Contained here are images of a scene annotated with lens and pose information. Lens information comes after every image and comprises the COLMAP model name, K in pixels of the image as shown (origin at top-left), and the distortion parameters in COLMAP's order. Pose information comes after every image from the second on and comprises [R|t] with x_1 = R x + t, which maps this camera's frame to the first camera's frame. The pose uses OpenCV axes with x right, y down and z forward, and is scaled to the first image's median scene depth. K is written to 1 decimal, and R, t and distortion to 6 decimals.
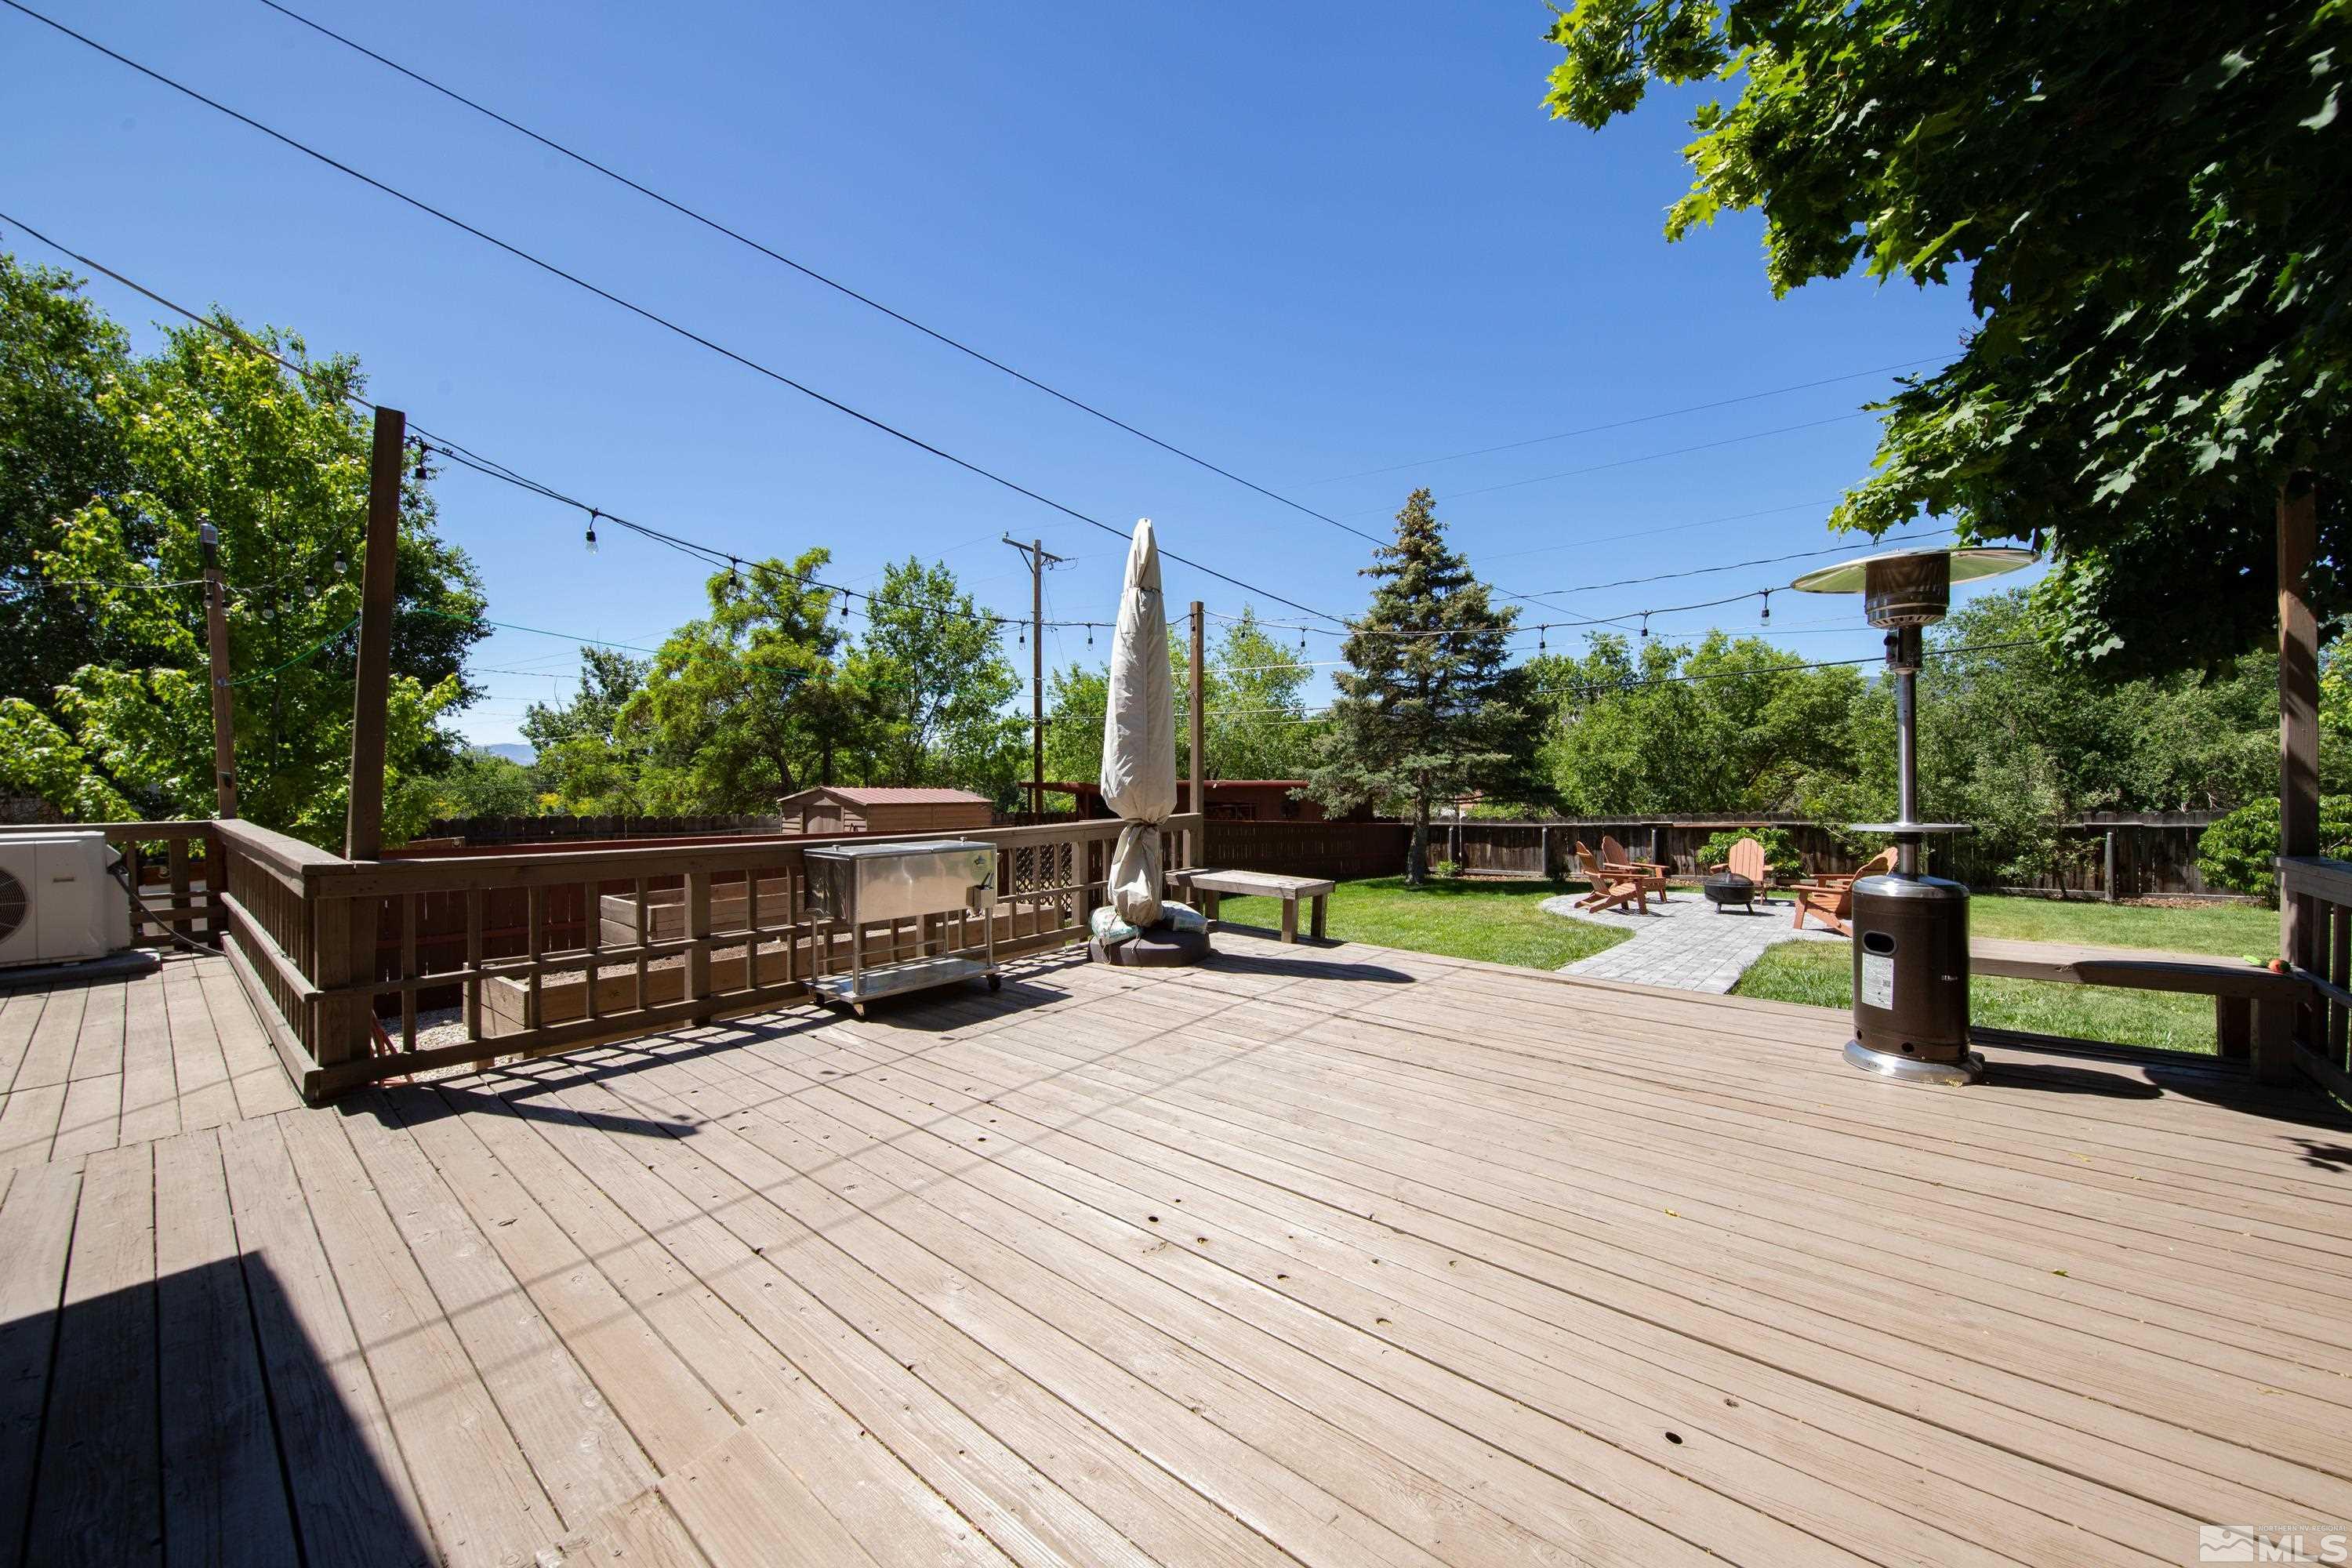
lens RADIAL K [[840.3, 0, 1210.1], [0, 840.3, 789.1], [0, 0, 1]] dist [0.020277, 0.000037]
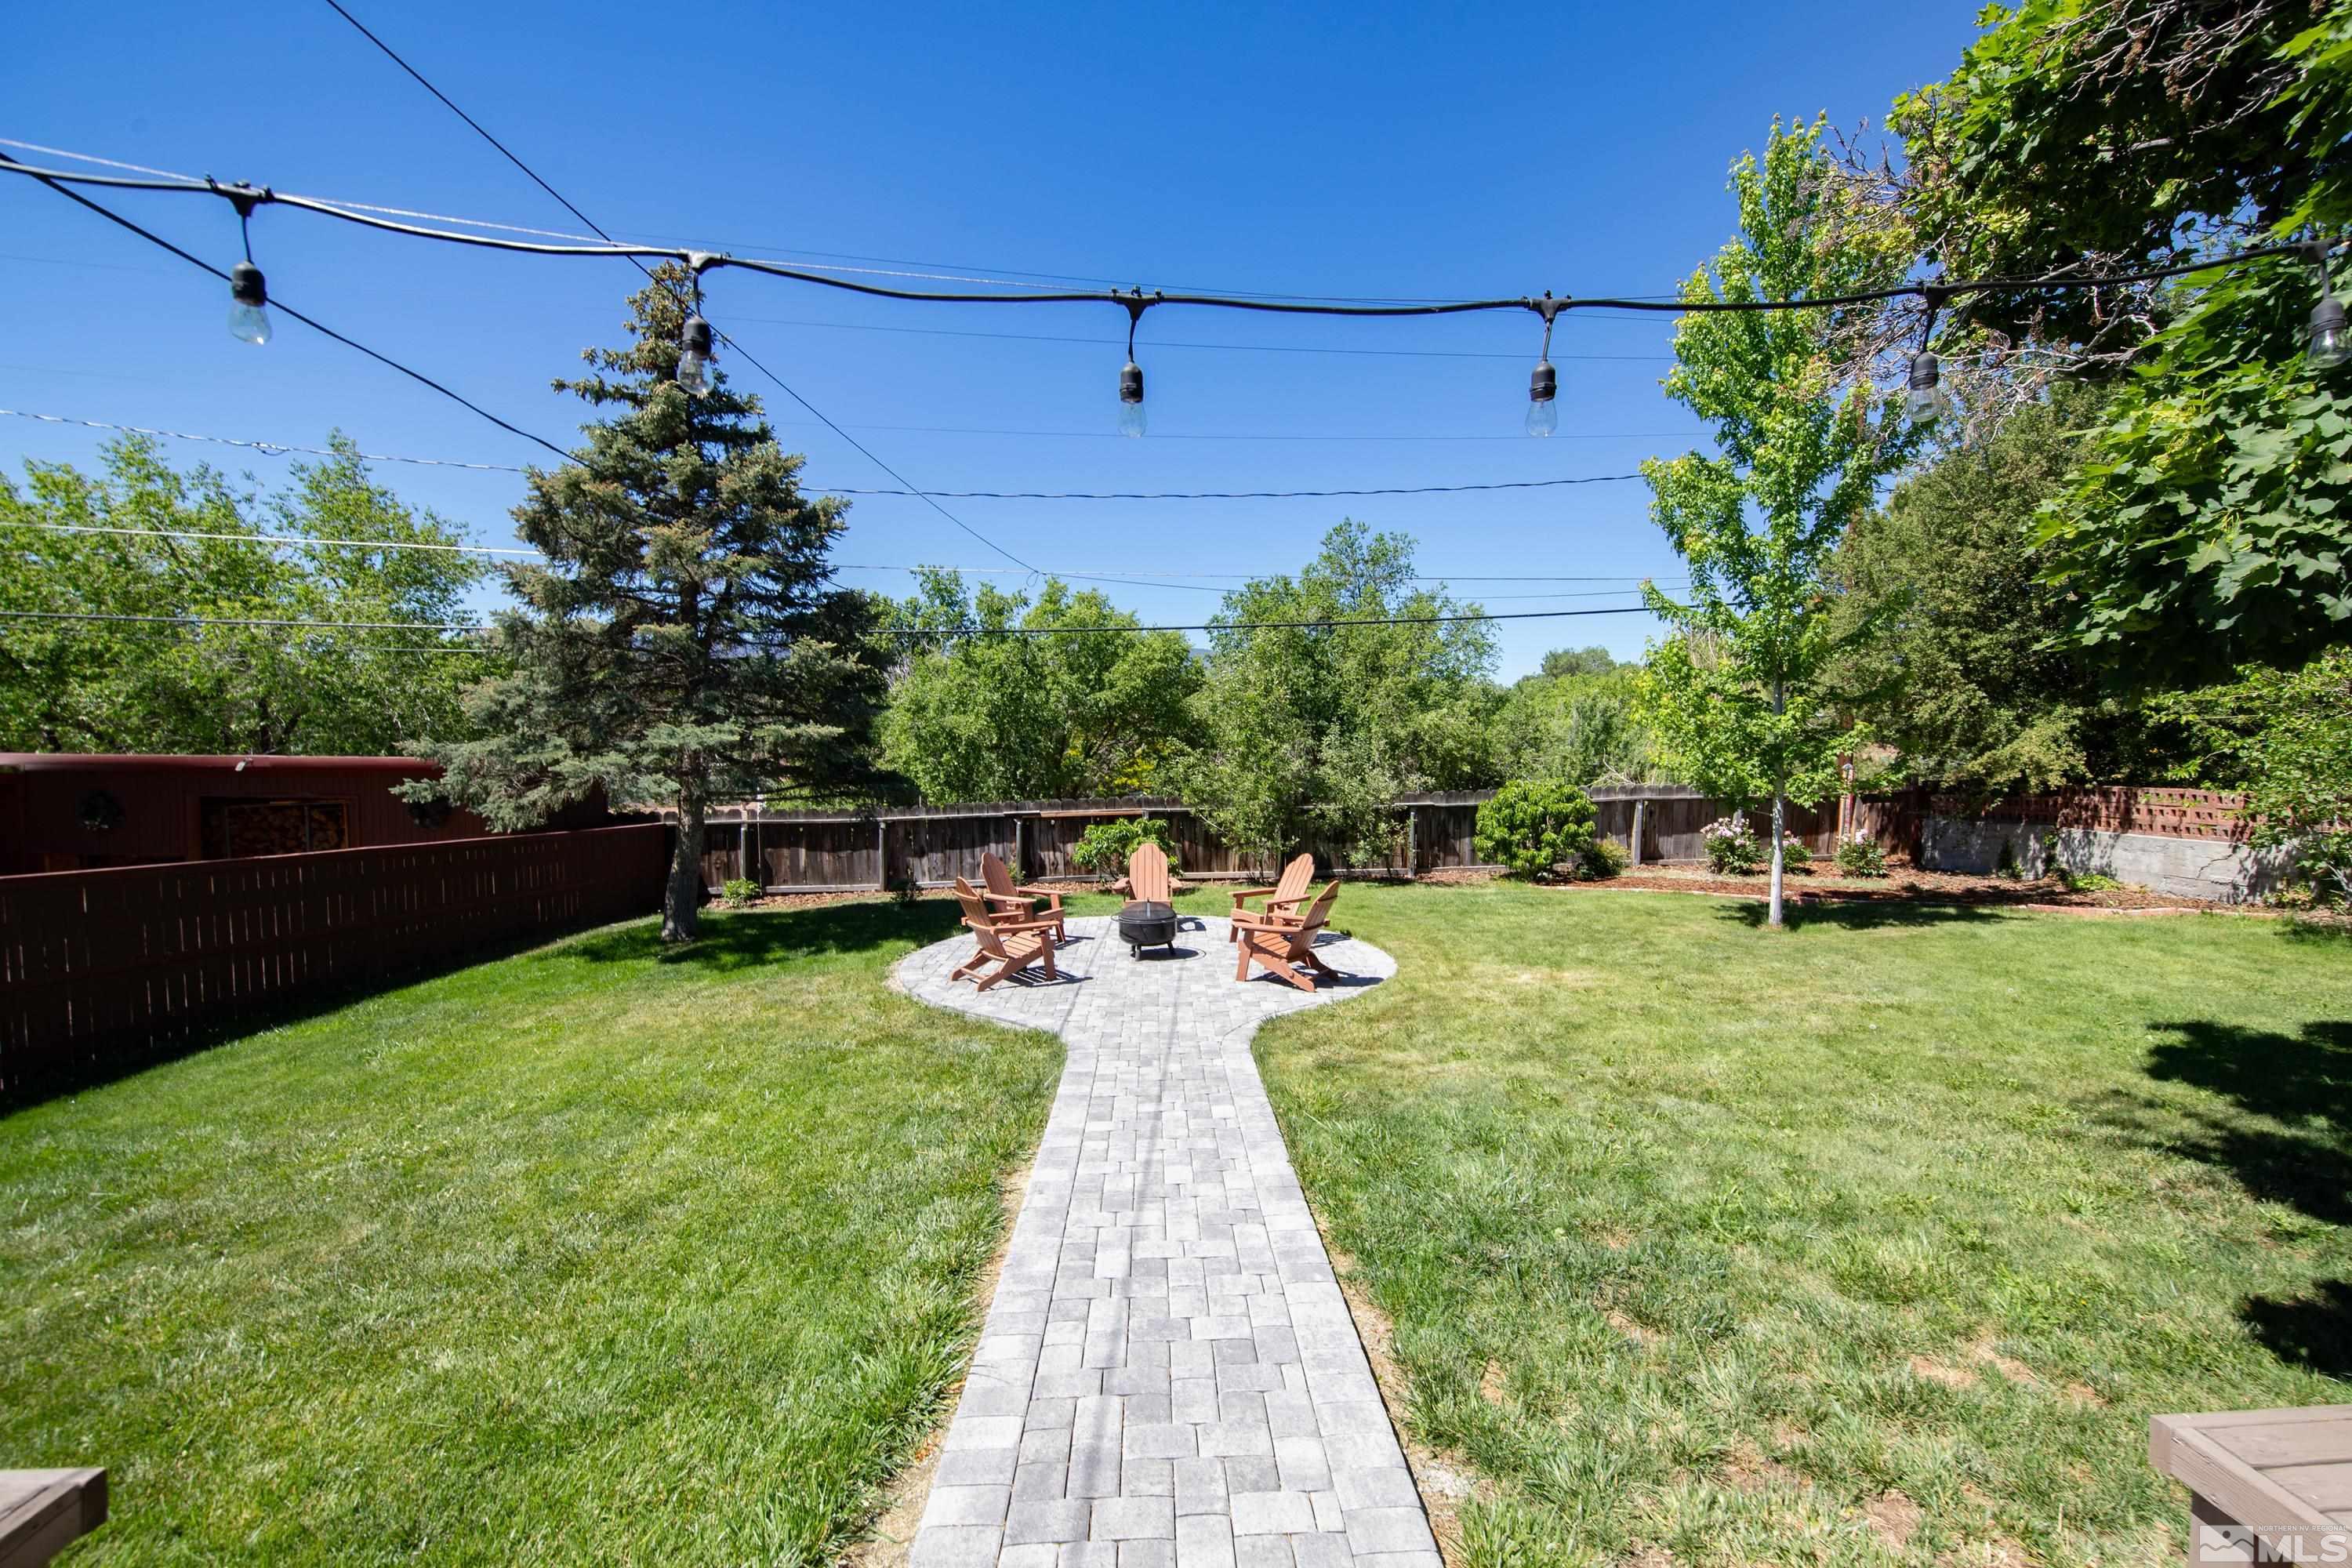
lens RADIAL K [[950.8, 0, 1203.6], [0, 950.8, 791.0], [0, 0, 1]] dist [0.001079, -0.000009]
pose [[0.747318, -0.027449, 0.663899, 0.073832], [-0.005147, 0.998877, 0.047093, -0.023796], [-0.664446, -0.038610, 0.746338, 0.246577]]
